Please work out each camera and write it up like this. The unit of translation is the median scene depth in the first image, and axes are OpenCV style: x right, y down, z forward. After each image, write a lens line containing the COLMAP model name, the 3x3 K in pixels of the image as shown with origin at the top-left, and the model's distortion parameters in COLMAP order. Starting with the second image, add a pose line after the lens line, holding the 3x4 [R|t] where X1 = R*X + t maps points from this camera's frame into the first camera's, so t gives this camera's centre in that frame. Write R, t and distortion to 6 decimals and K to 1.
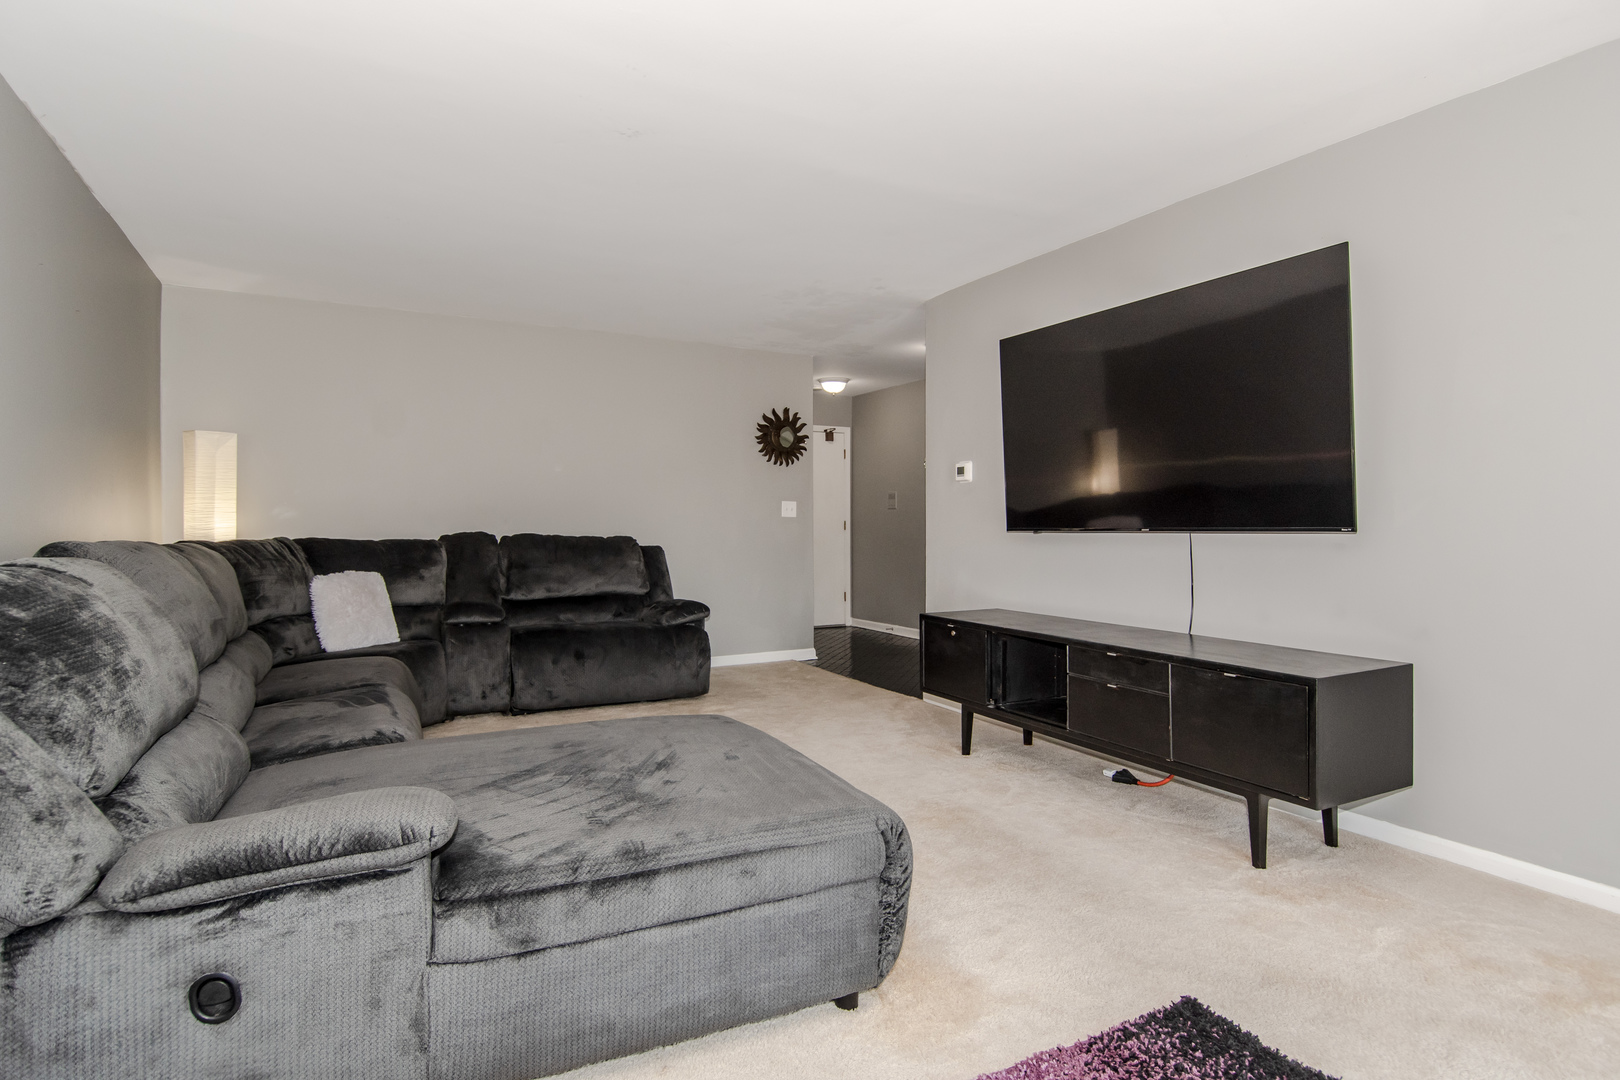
lens RADIAL K [[885.6, 0, 810.0], [0, 885.6, 540.0], [0, 0, 1]] dist [0.000185, -0.000489]
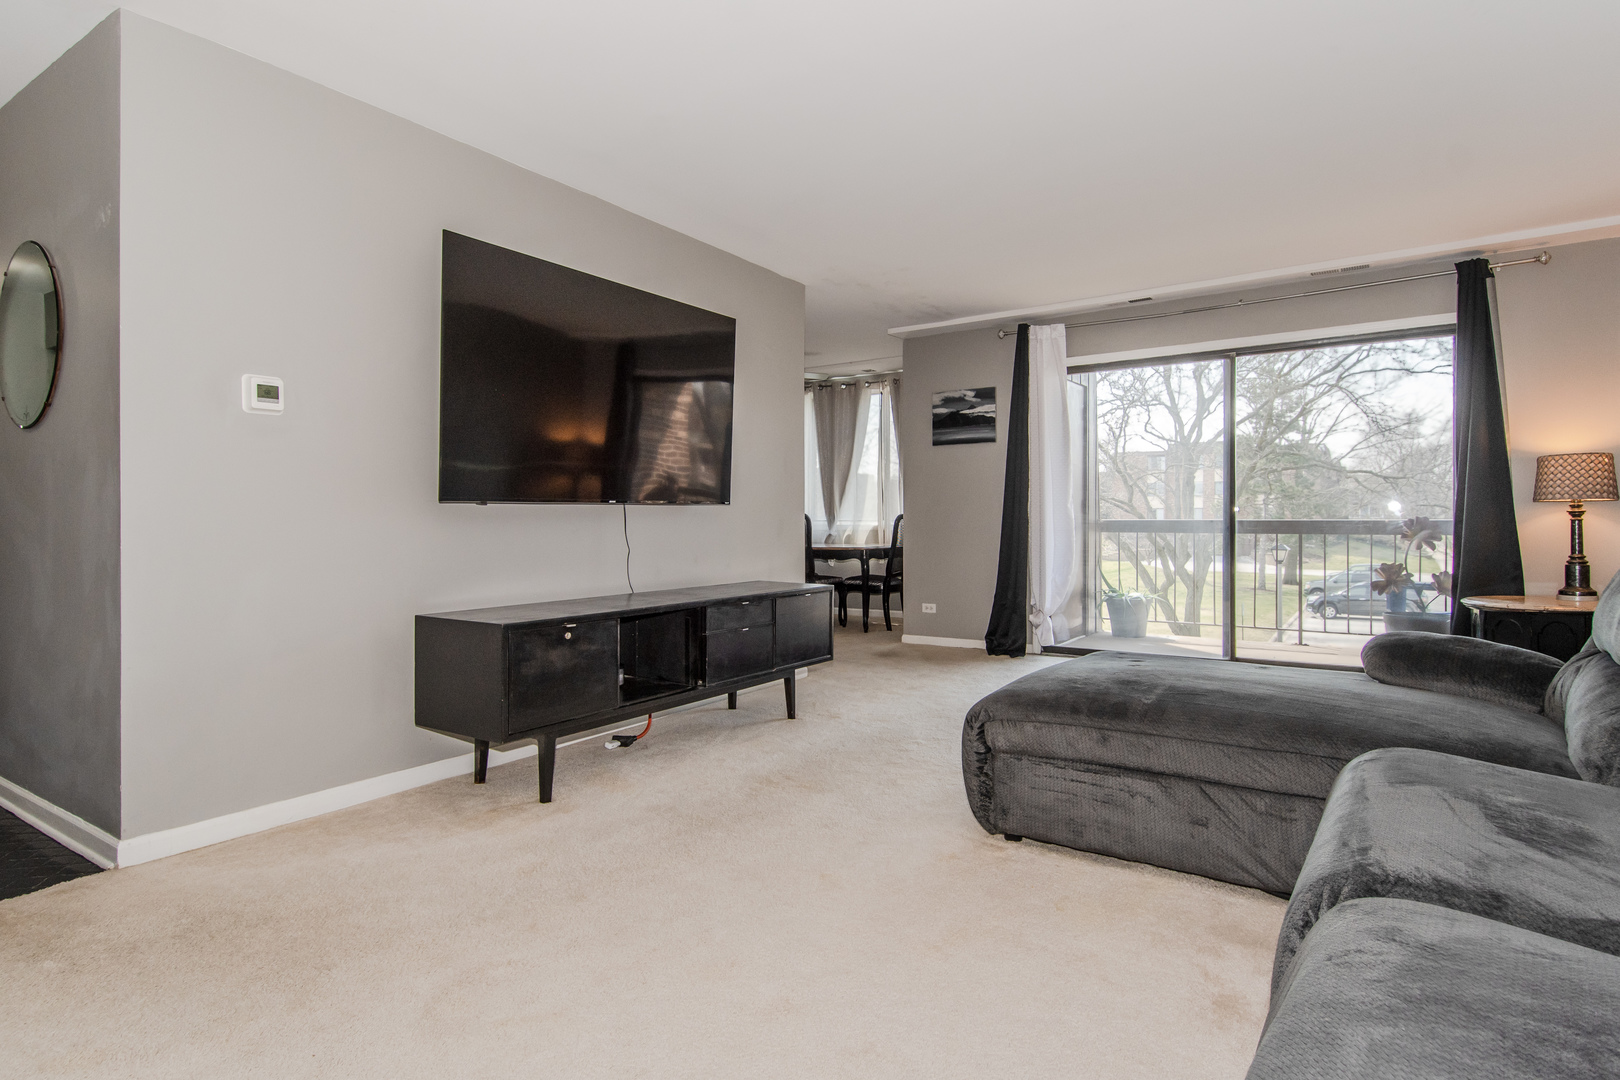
lens RADIAL K [[885.6, 0, 810.0], [0, 885.6, 540.0], [0, 0, 1]] dist [0.000185, -0.000489]
pose [[-0.496184, -0.012632, 0.868126, -0.583029], [0.030905, 0.999004, 0.032200, 0.007322], [-0.867667, 0.042806, -0.495299, 1.188305]]
